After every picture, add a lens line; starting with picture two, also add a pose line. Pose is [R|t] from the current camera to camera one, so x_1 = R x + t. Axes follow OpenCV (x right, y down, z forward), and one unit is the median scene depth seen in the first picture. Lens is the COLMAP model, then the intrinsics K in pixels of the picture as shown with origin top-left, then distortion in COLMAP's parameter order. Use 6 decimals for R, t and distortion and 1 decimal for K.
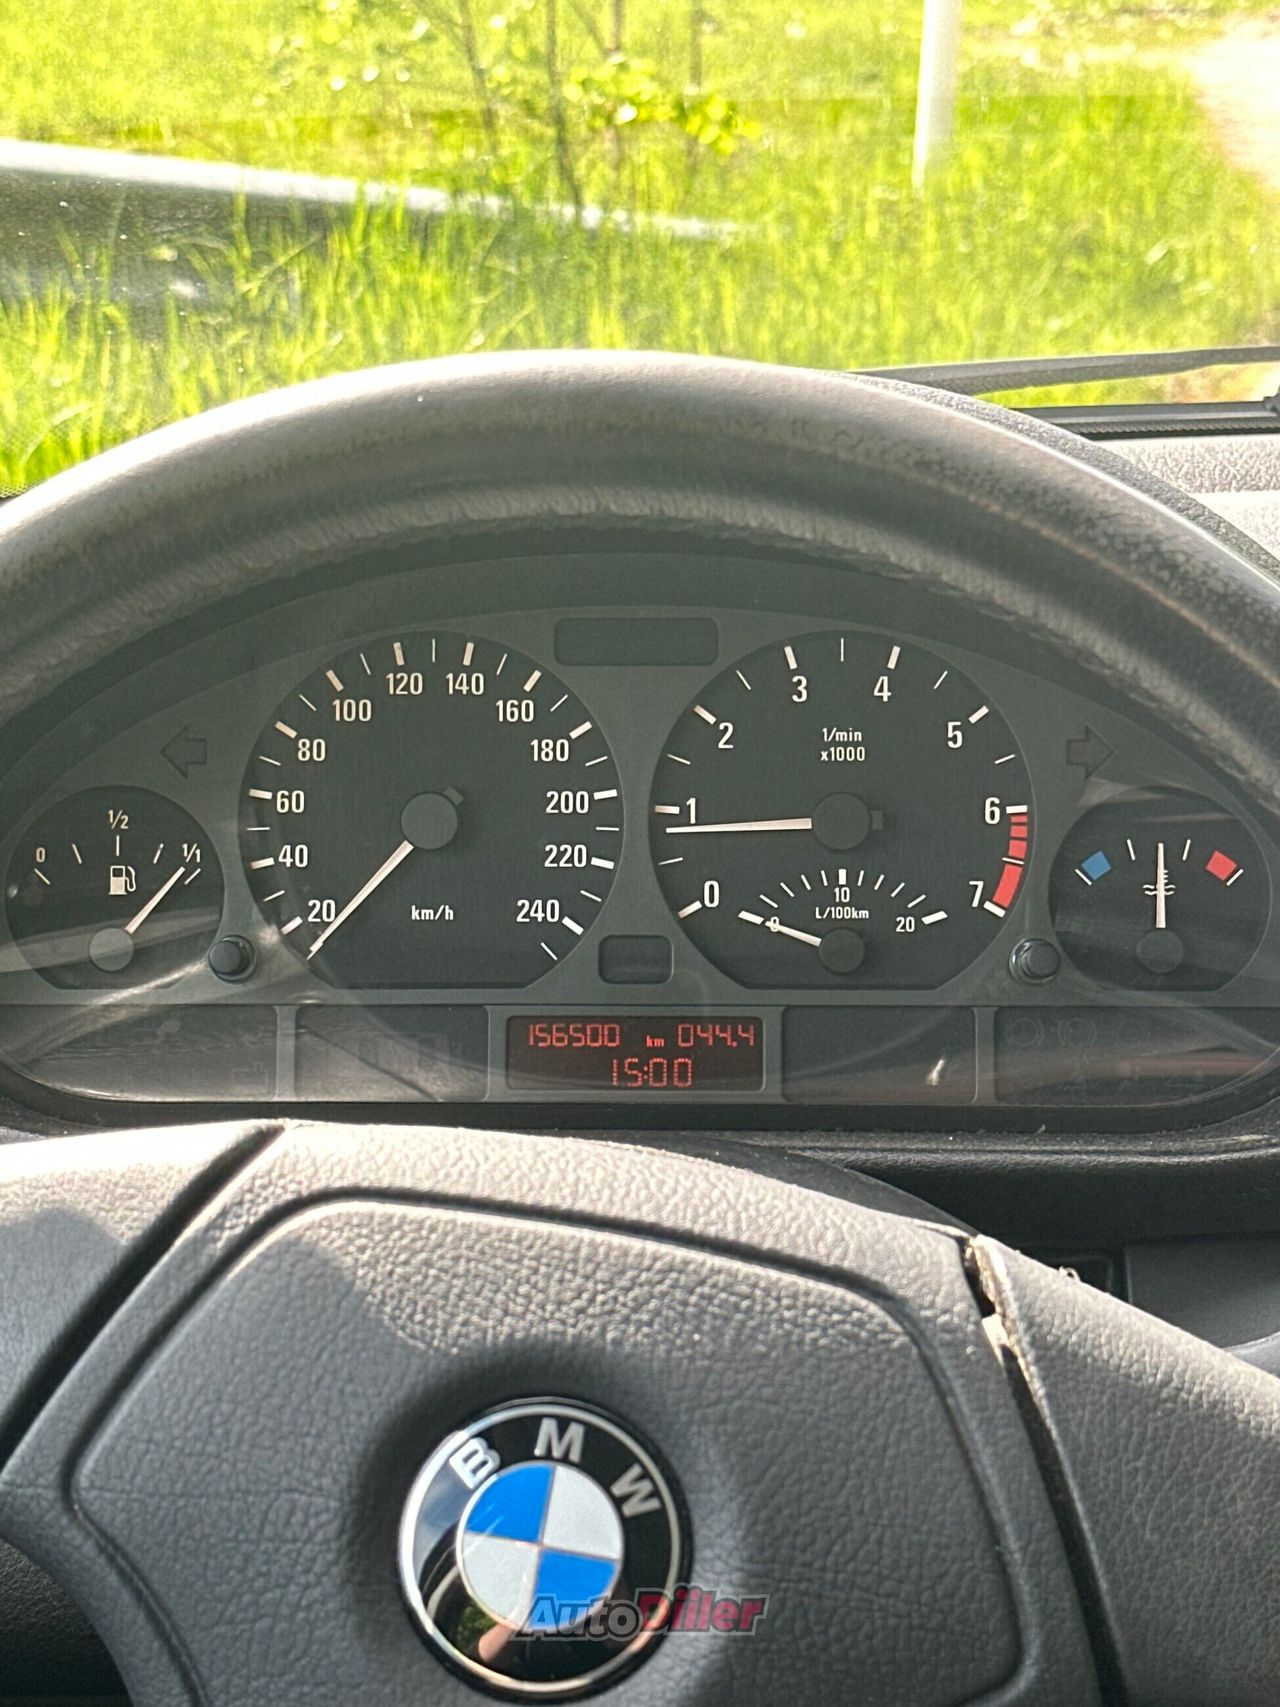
lens RADIAL K [[3427.5, 0, 583.0], [0, 3427.5, 833.1], [0, 0, 1]] dist [0.060503, 0.000000]
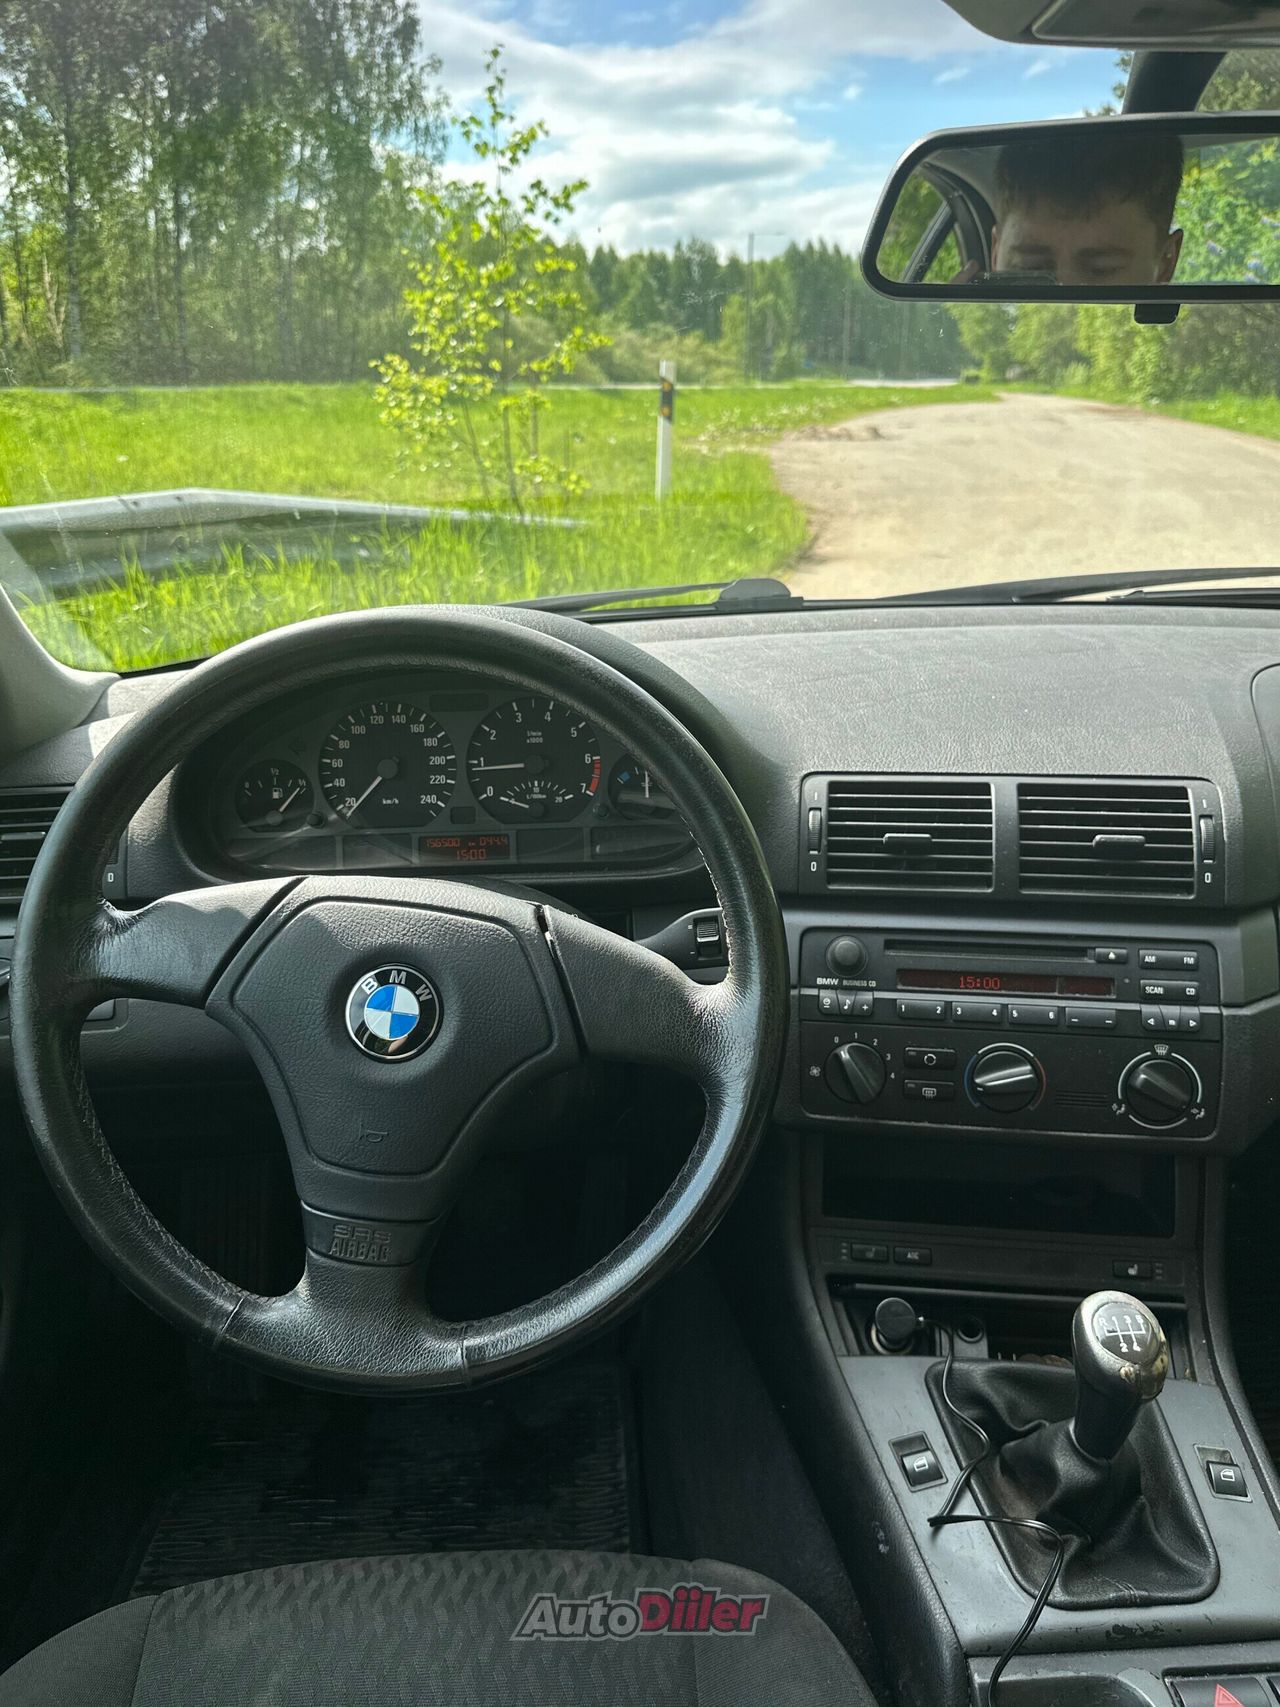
lens RADIAL K [[1350.2, 0, 641.1], [0, 1350.2, 855.0], [0, 0, 1]] dist [0.017217, -0.019981]
pose [[0.997022, -0.038444, 0.066855, 0.084964], [0.033707, 0.996936, 0.070593, -0.004010], [-0.069364, -0.068129, 0.995262, -0.120388]]
